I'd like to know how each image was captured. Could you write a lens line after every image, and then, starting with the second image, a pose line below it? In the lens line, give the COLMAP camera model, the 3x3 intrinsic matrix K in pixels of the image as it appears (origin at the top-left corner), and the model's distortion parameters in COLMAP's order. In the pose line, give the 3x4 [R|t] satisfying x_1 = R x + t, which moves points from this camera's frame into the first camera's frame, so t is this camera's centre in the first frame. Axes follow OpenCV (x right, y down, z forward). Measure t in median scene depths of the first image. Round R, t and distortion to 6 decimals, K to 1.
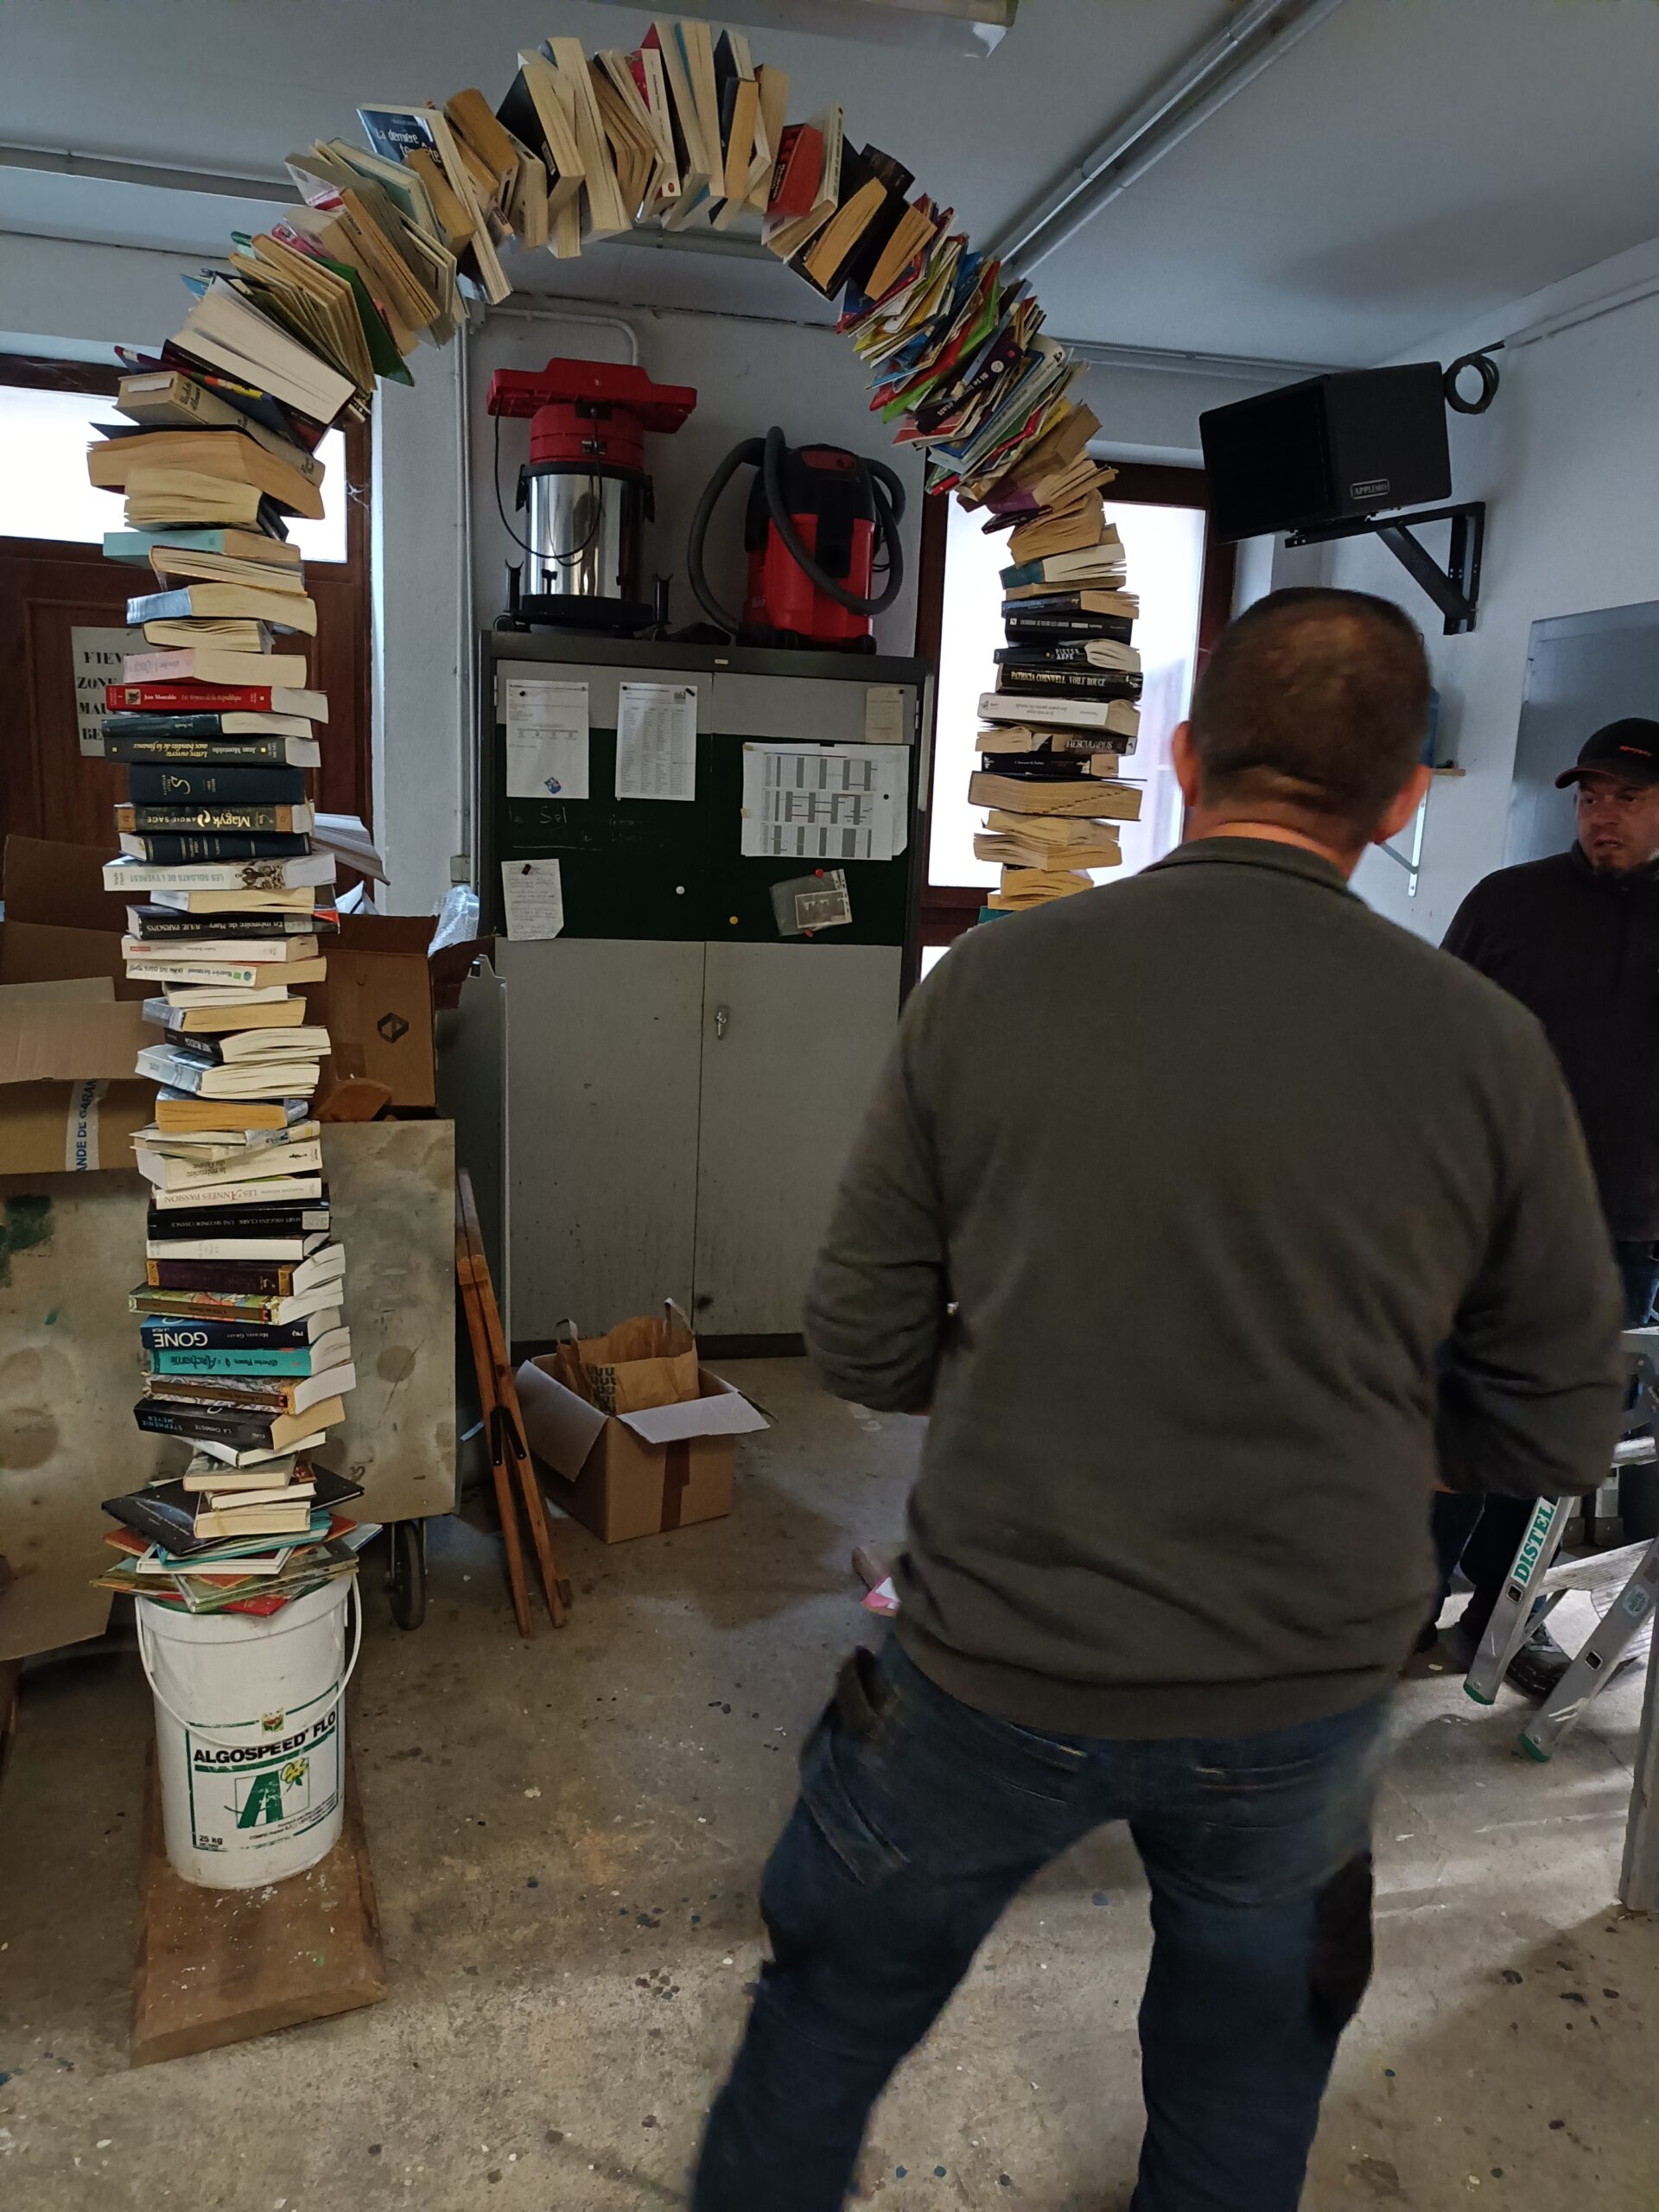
lens RADIAL K [[1697.8, 0, 838.1], [0, 1697.8, 1082.9], [0, 0, 1]] dist [0.040026, -0.011475]
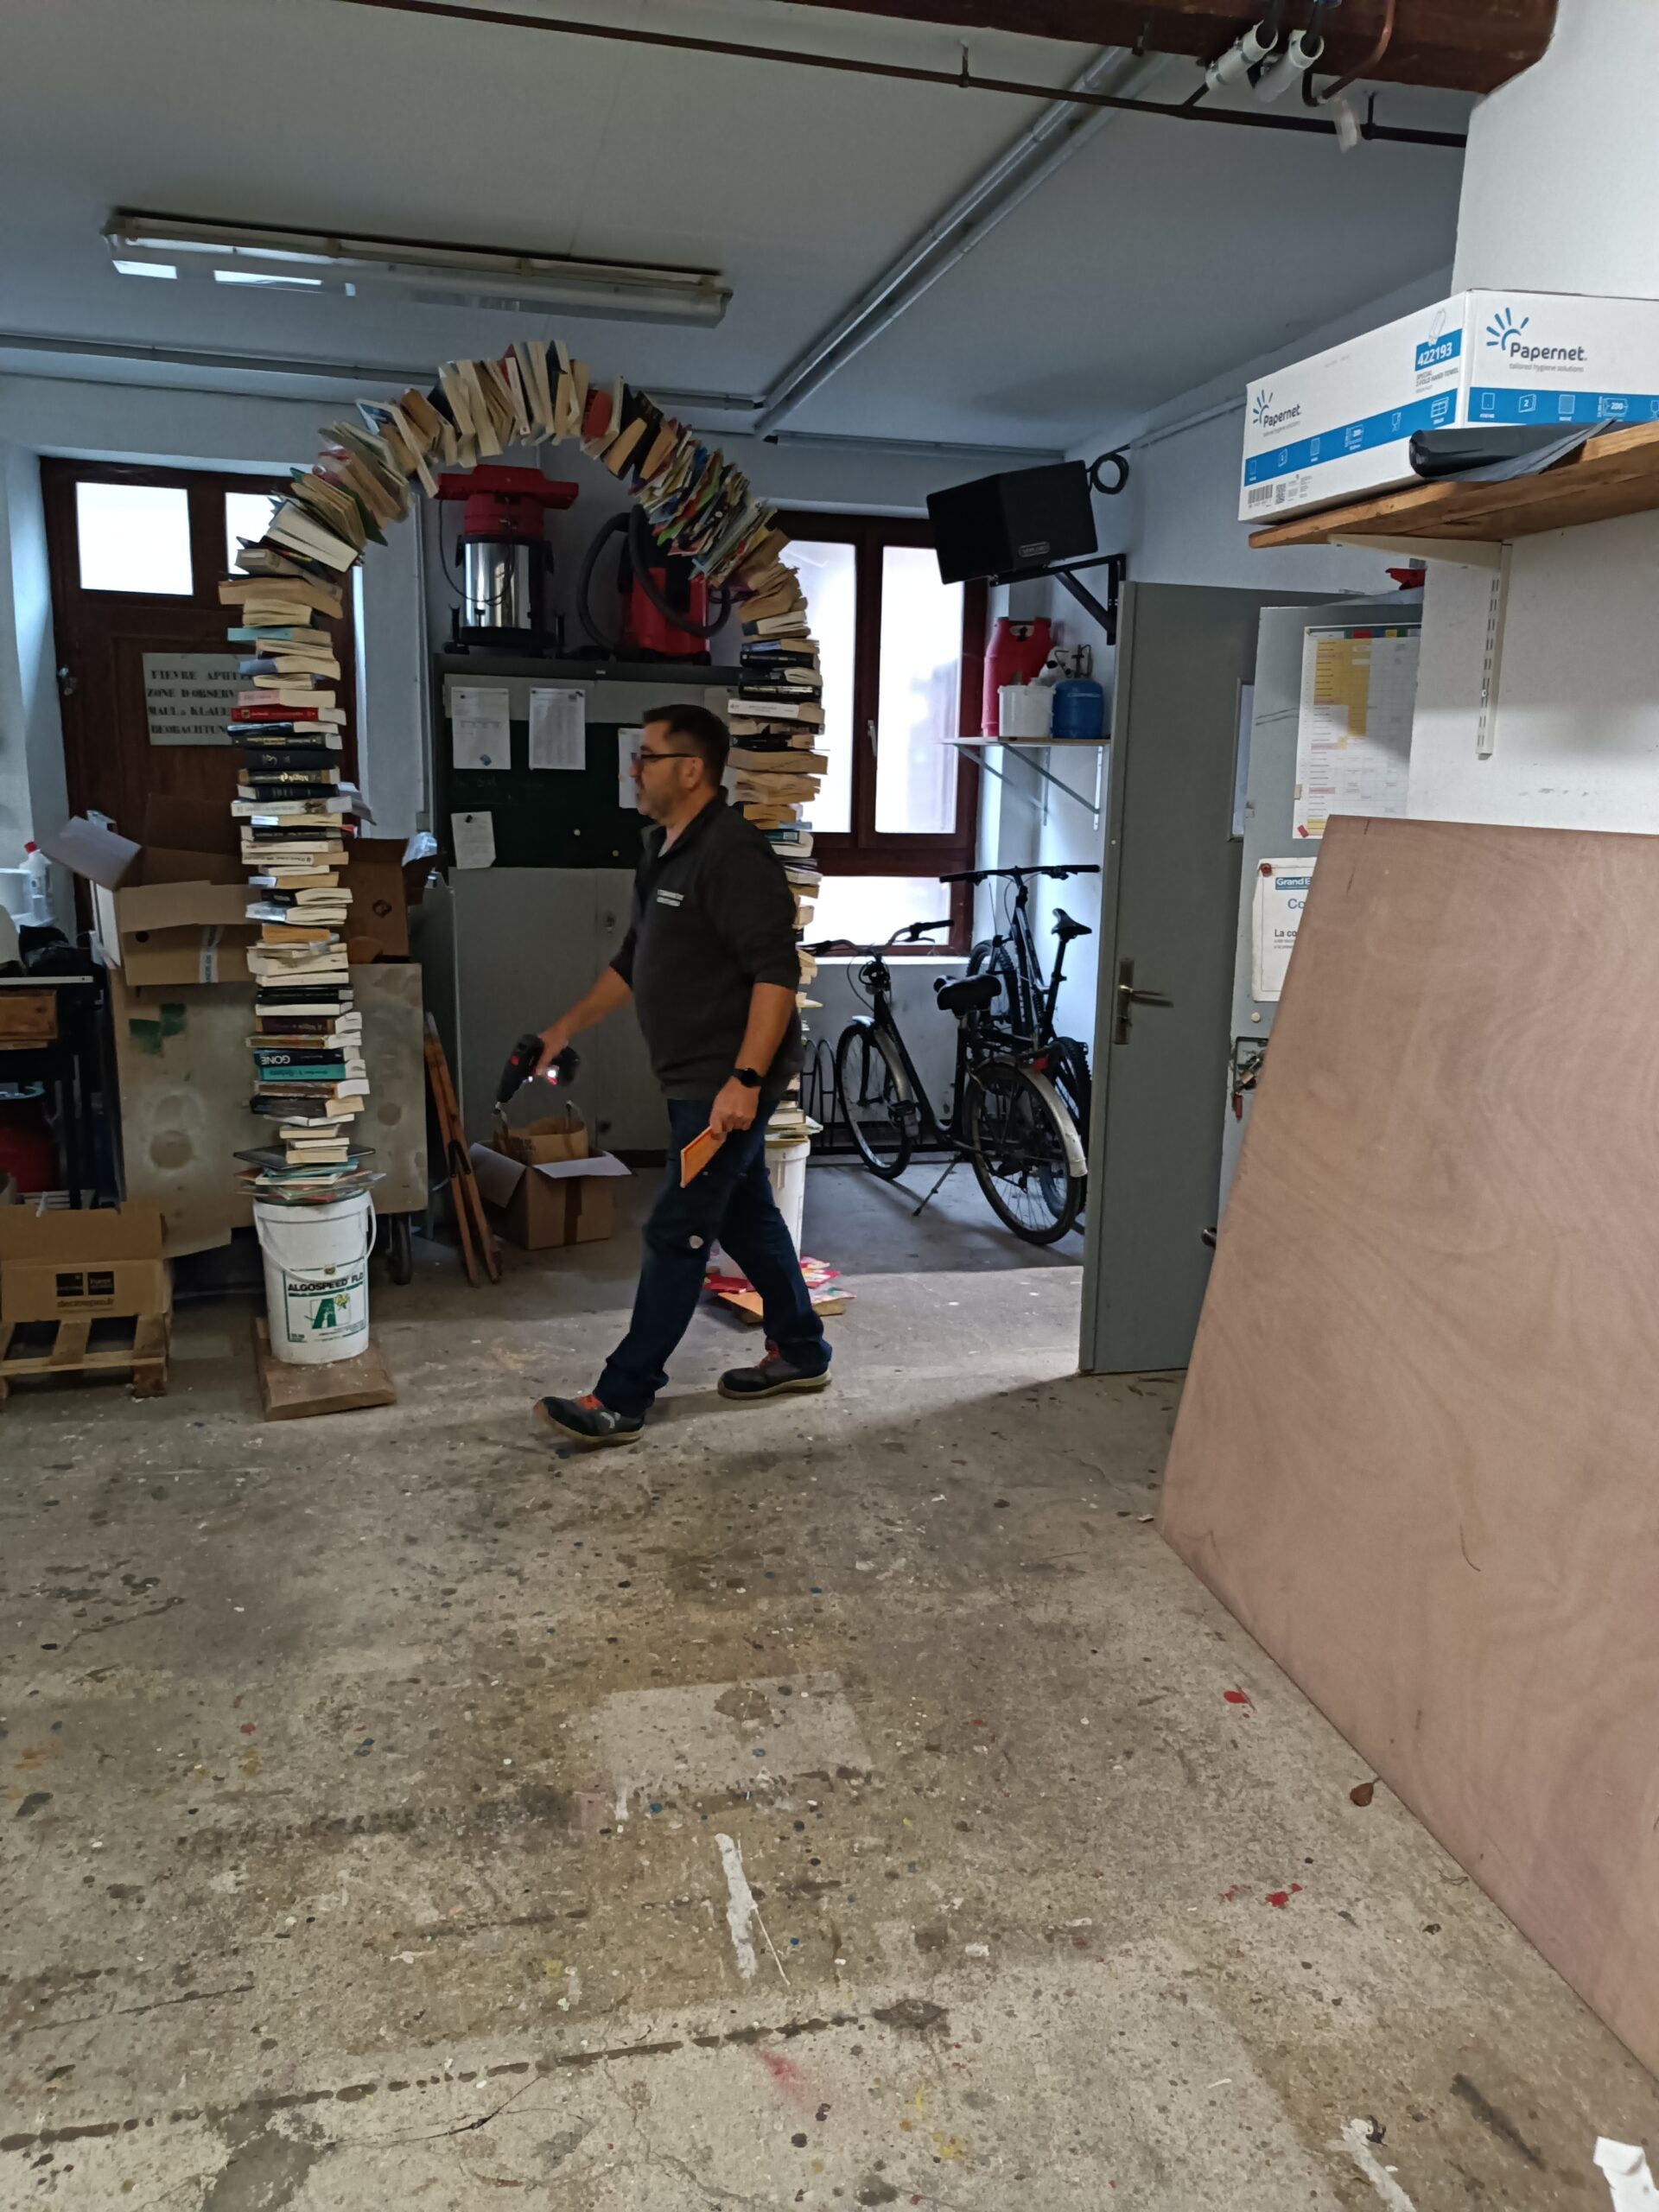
lens RADIAL K [[1697.8, 0, 829.0], [0, 1697.8, 1096.5], [0, 0, 1]] dist [0.040026, -0.011475]
pose [[0.999756, -0.019974, 0.009422, 0.145798], [0.019773, 0.999584, 0.020983, 0.118751], [-0.009837, -0.020792, 0.999735, -0.629612]]
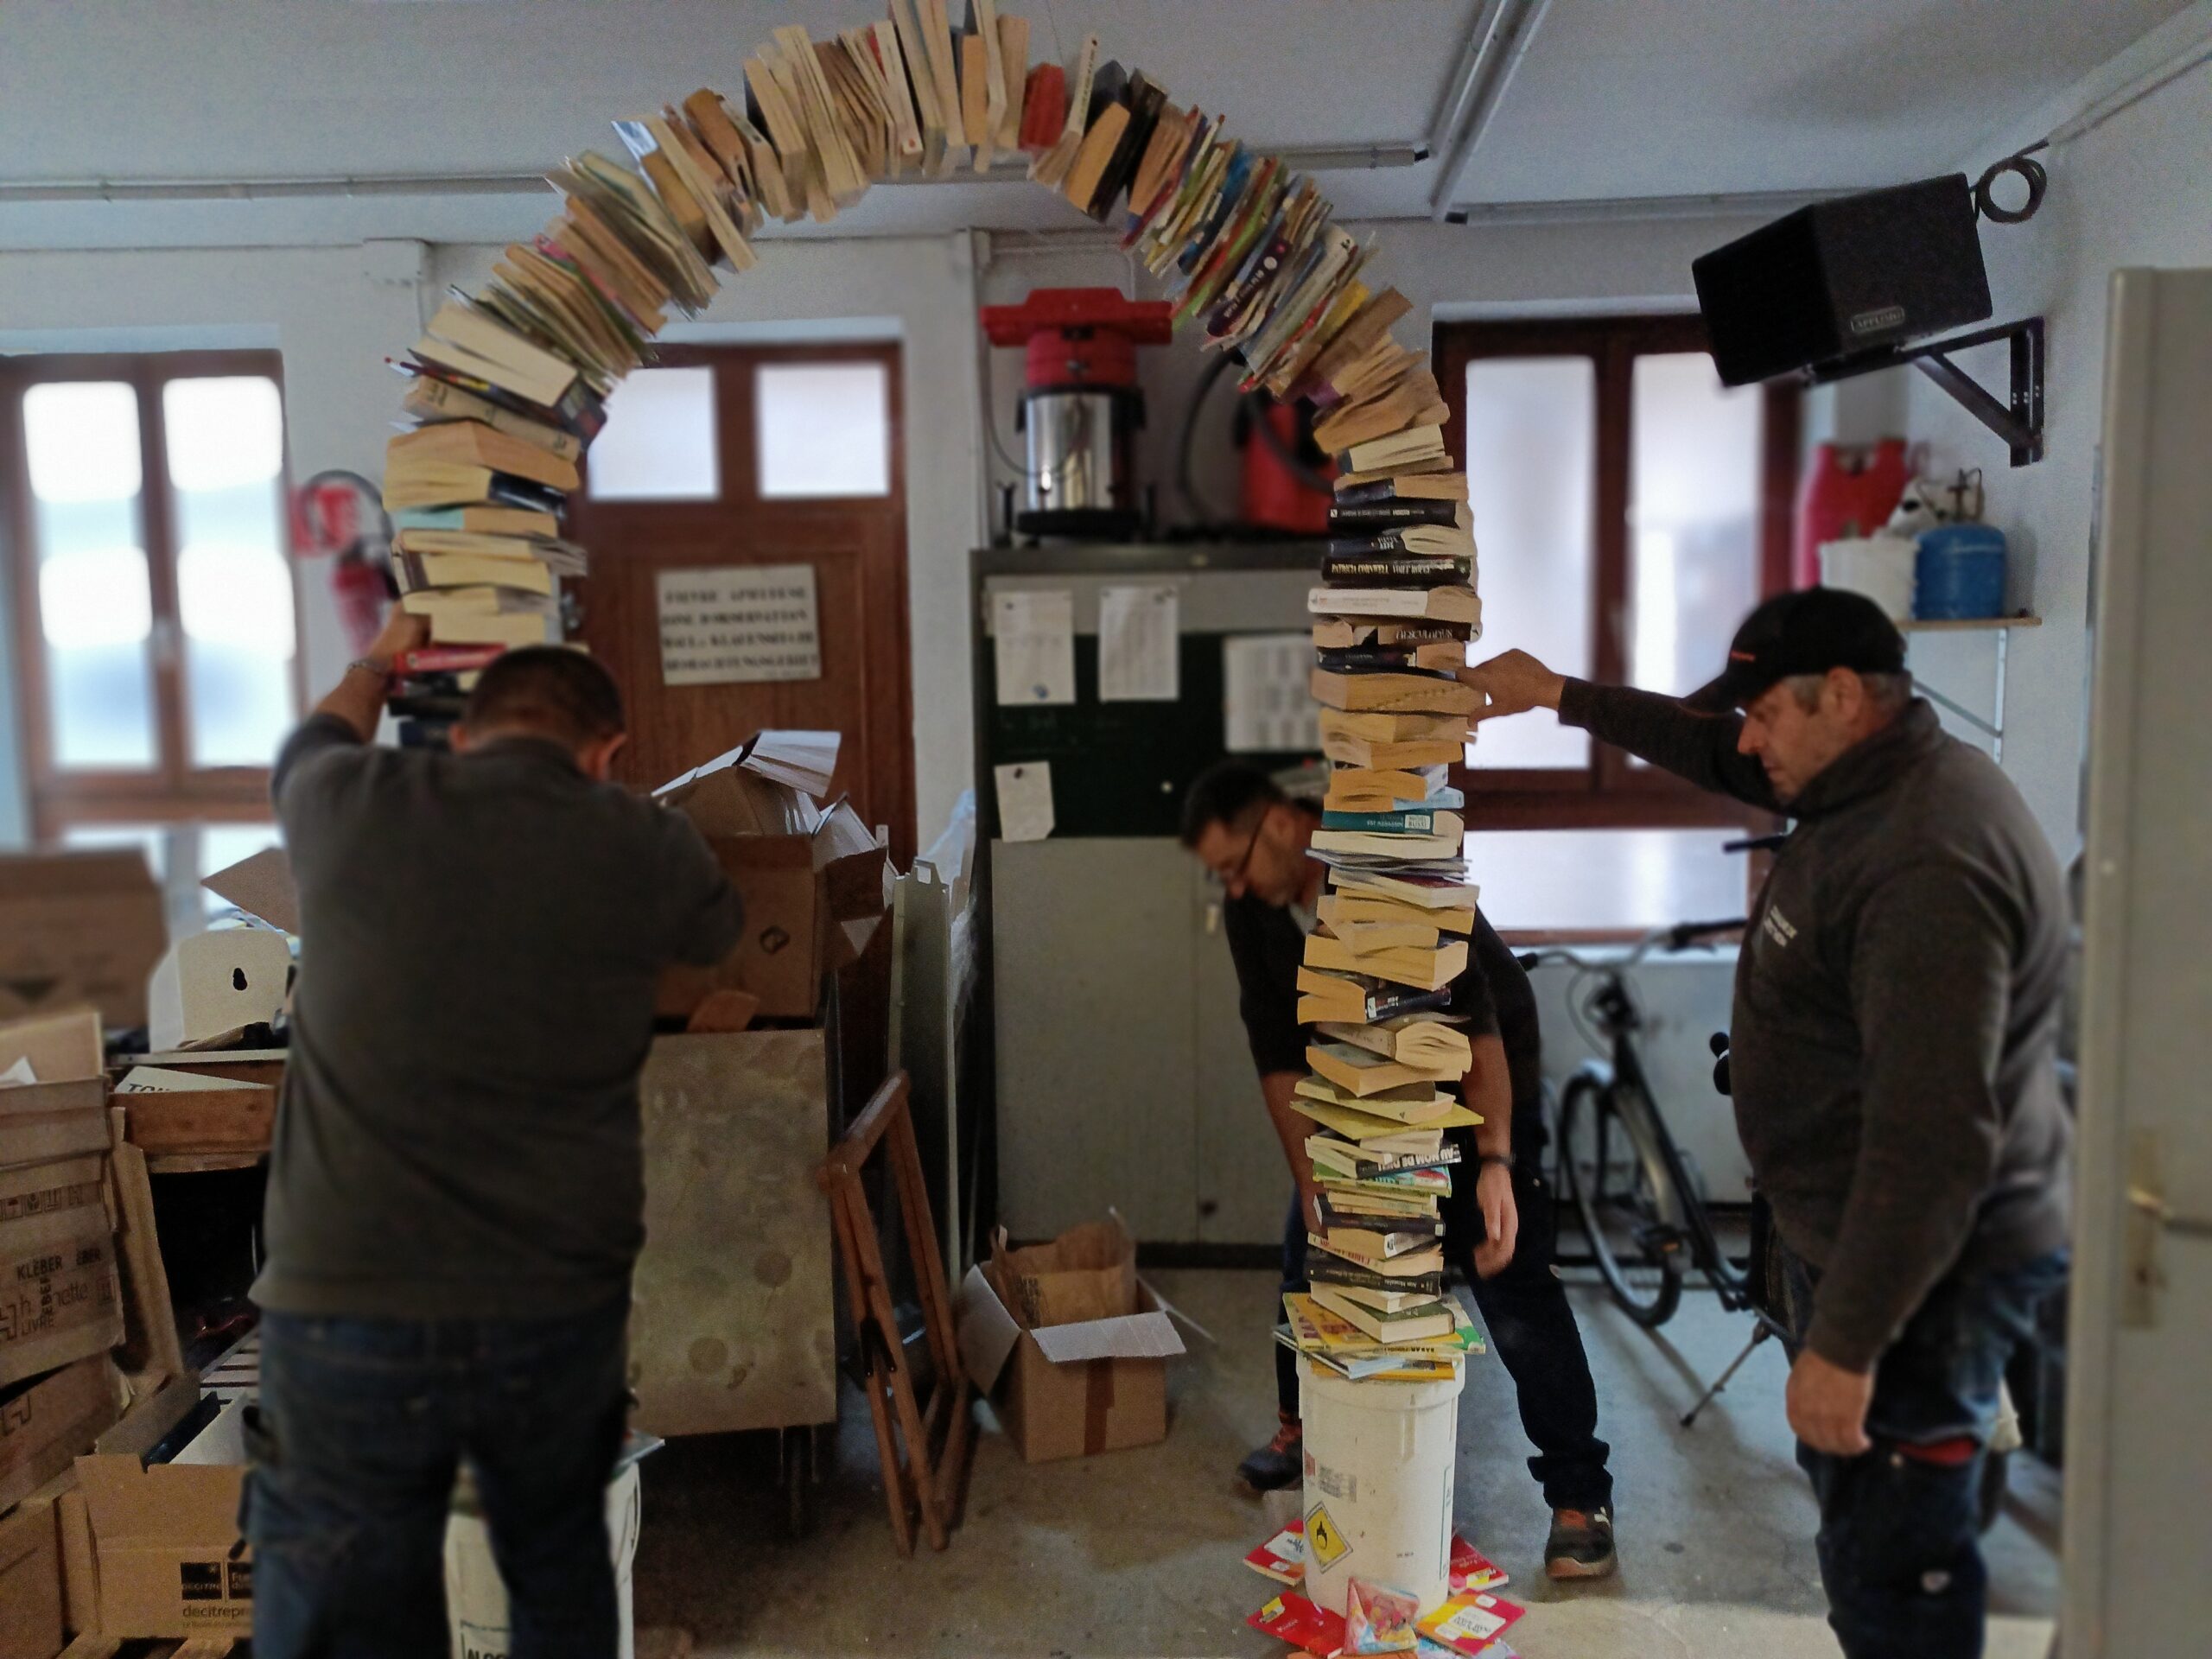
lens RADIAL K [[1697.8, 0, 1102.4], [0, 1697.8, 822.7], [0, 0, 1]] dist [0.040026, -0.011475]
pose [[0.958038, -0.028267, -0.285245, 0.222579], [0.005074, 0.996642, -0.081725, -0.017238], [0.286597, 0.076849, 0.954964, 0.055062]]
